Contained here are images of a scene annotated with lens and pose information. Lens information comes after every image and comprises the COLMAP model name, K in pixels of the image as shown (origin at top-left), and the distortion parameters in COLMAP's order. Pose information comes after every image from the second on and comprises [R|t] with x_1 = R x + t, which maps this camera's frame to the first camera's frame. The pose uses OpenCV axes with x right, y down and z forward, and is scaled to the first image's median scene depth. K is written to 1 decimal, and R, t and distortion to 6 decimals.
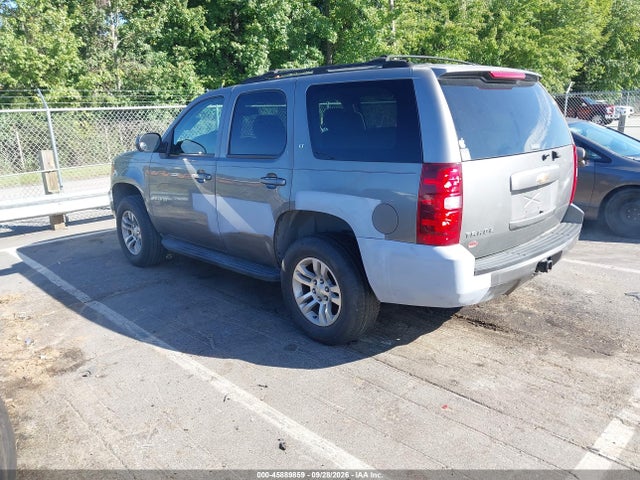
lens RADIAL K [[499.7, 0, 320.0], [0, 499.7, 240.0], [0, 0, 1]] dist [0.042779, -0.006376]
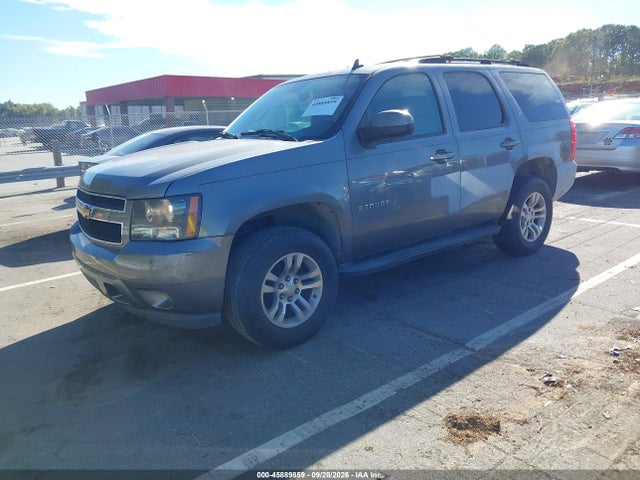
lens RADIAL K [[511.8, 0, 322.2], [0, 511.8, 243.3], [0, 0, 1]] dist [0.008869, -0.000397]
pose [[0.070633, -0.269642, 0.960367, -1.172224], [0.232484, 0.940708, 0.247023, -0.255500], [-0.970032, 0.205822, 0.129132, 1.116175]]
